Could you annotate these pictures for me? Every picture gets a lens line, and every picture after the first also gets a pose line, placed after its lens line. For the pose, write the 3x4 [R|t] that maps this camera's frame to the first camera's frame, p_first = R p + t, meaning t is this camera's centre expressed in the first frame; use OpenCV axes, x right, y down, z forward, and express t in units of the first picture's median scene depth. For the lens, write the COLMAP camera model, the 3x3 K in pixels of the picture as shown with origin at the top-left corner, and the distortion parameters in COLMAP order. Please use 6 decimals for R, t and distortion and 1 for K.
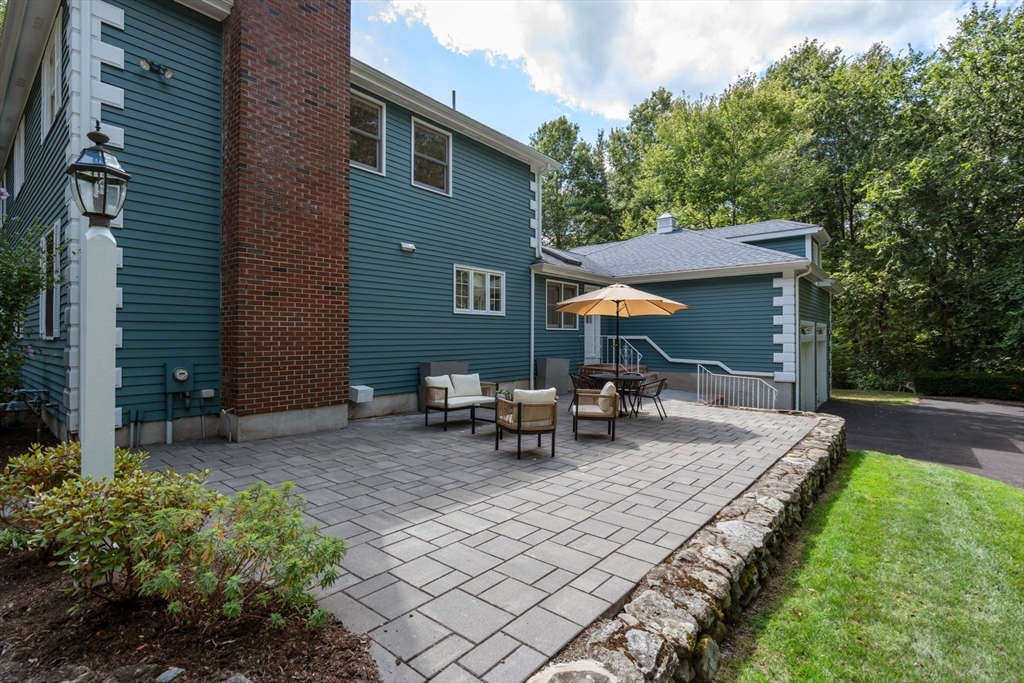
lens RADIAL K [[470.9, 0, 506.3], [0, 470.9, 345.7], [0, 0, 1]] dist [-0.001717, 0.001269]
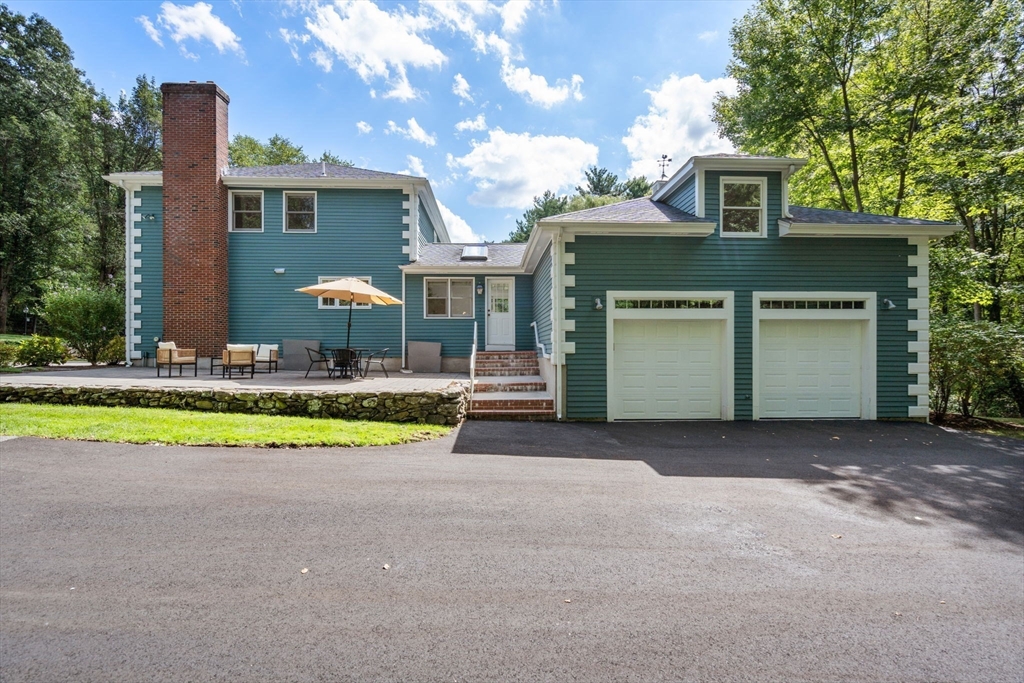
lens RADIAL K [[470.9, 0, 506.3], [0, 470.9, 345.7], [0, 0, 1]] dist [-0.001717, 0.001269]
pose [[0.668581, 0.007761, -0.743599, 1.129292], [-0.017810, 0.999826, -0.005579, 0.035380], [0.743426, 0.016973, 0.668603, 0.356934]]
